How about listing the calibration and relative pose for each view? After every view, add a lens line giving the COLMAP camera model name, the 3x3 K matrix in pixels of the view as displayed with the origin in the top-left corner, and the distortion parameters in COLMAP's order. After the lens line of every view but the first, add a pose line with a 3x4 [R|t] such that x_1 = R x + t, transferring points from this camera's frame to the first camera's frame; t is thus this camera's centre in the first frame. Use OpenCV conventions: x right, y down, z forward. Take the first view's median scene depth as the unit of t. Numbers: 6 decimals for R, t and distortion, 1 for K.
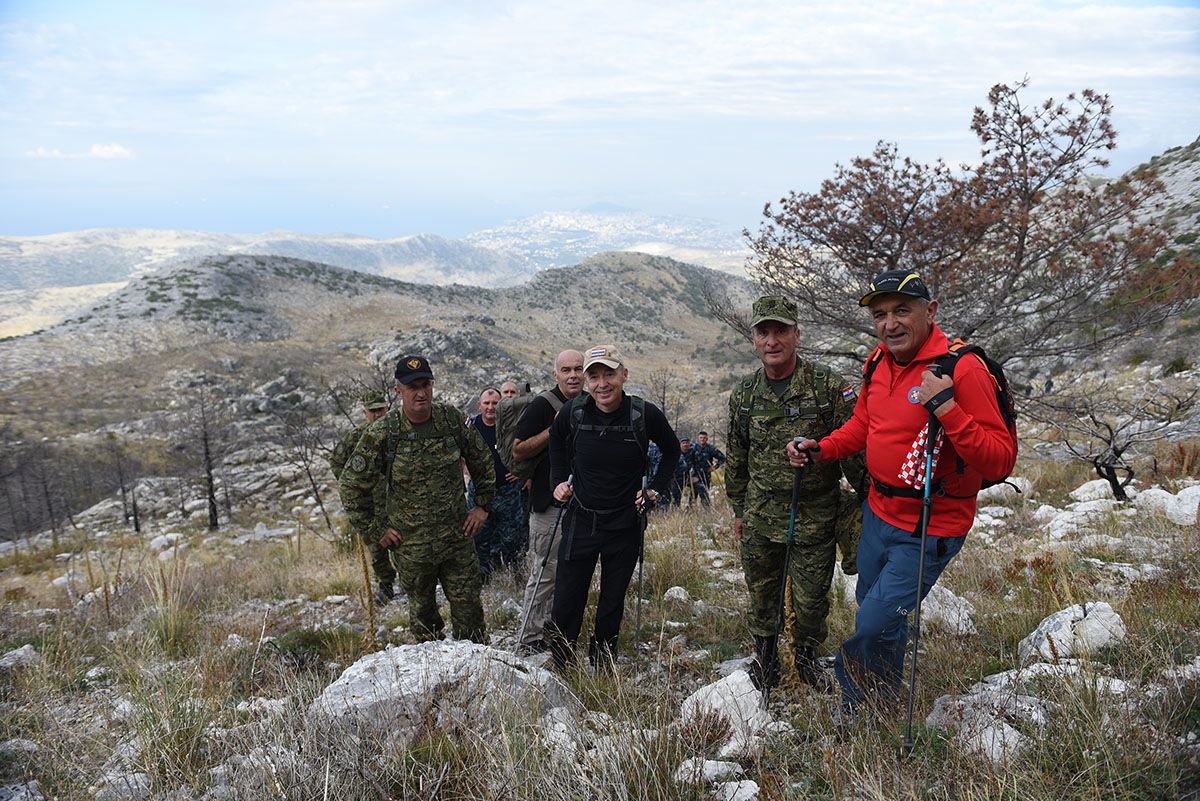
lens RADIAL K [[811.7, 0, 600.0], [0, 811.7, 400.5], [0, 0, 1]] dist [-0.055617, -0.000670]
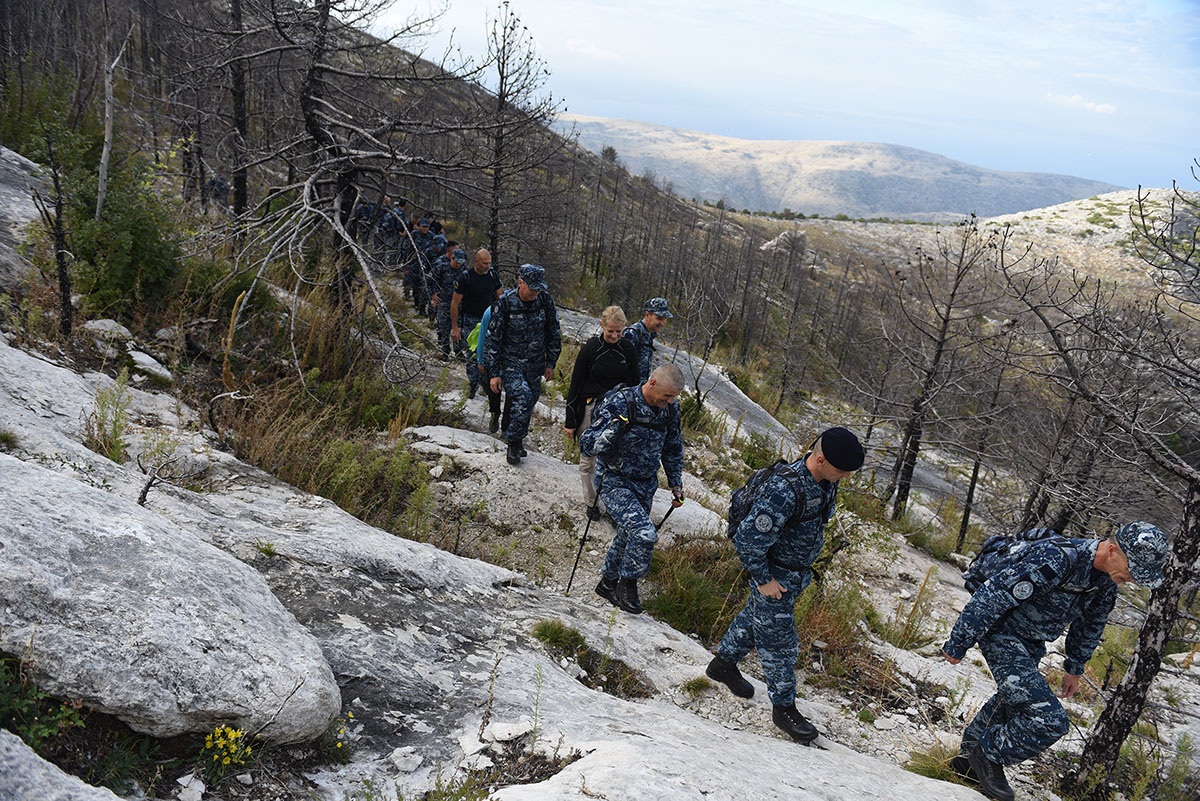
lens RADIAL K [[814.0, 0, 597.4], [0, 814.0, 400.5], [0, 0, 1]] dist [-0.050832, -0.000986]
pose [[0.478563, 0.362689, -0.799646, -0.065034], [-0.319491, 0.920204, 0.226164, 0.017868], [0.817865, 0.147246, 0.556252, 0.118412]]
